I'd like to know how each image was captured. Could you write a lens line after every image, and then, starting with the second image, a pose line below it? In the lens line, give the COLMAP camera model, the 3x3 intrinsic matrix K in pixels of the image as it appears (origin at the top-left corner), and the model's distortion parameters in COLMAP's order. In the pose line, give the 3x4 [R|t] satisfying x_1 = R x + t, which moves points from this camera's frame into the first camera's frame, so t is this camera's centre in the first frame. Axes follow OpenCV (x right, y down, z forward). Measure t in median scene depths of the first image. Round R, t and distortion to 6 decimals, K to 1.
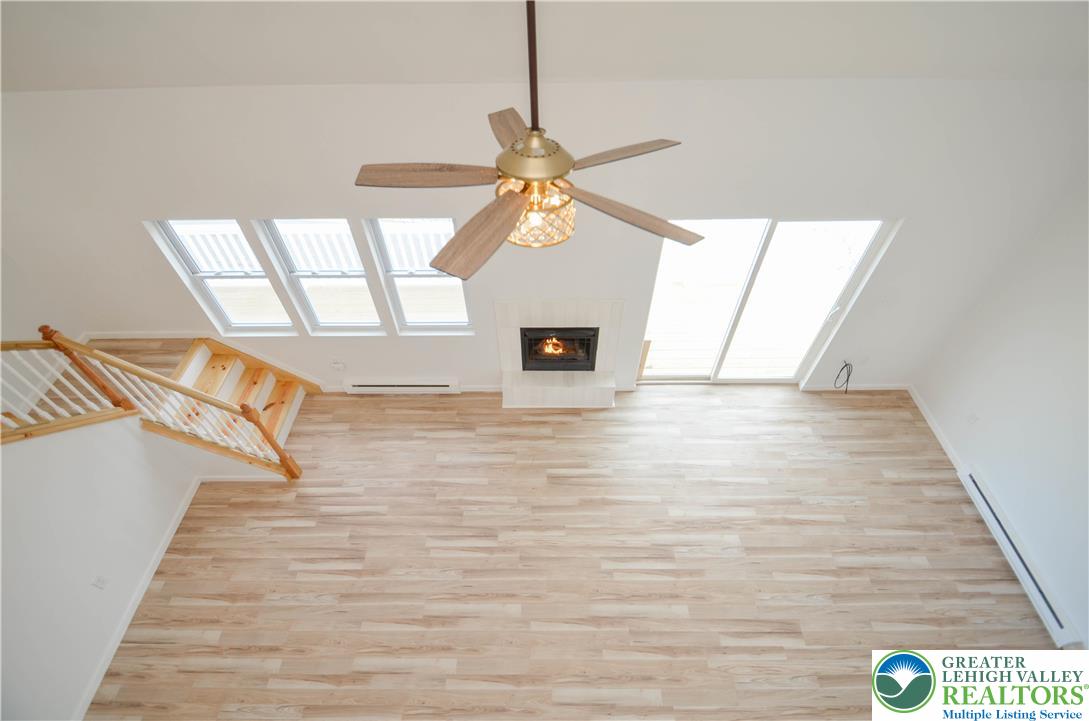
lens RADIAL K [[494.5, 0, 526.9], [0, 494.5, 381.3], [0, 0, 1]] dist [0.000971, -0.008357]
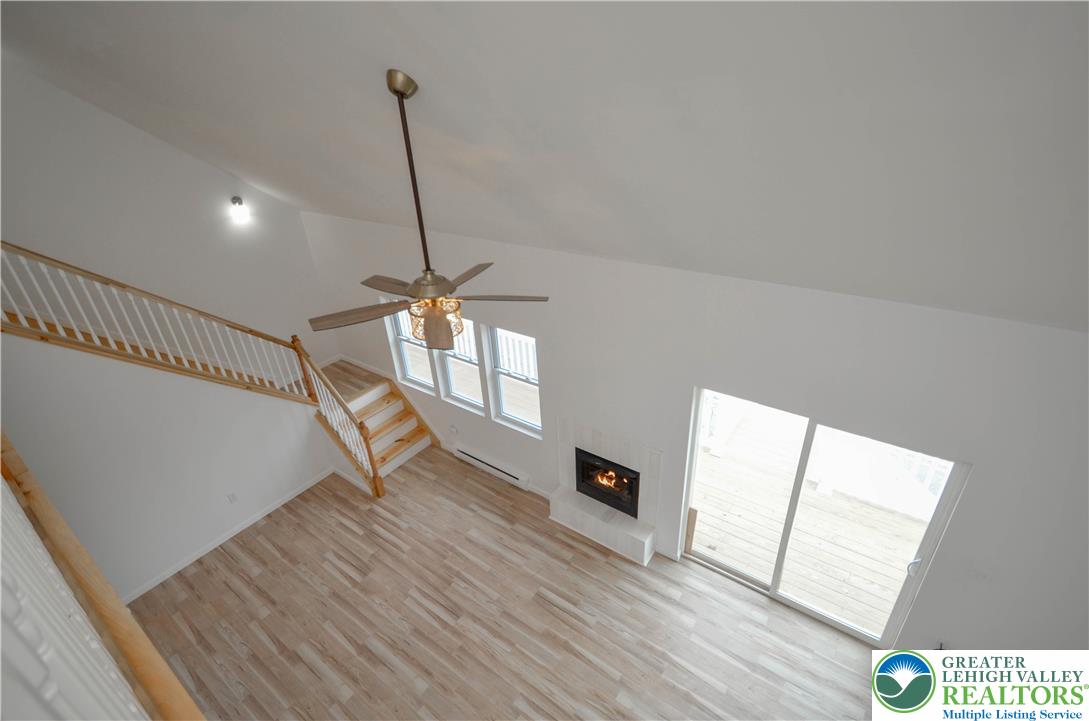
lens RADIAL K [[494.5, 0, 547.4], [0, 494.5, 349.5], [0, 0, 1]] dist [0.000971, -0.008357]
pose [[0.818009, 0.242447, -0.521614, 0.491960], [-0.406118, 0.885625, -0.225246, -0.030479], [0.407344, 0.396090, 0.822911, -0.014767]]
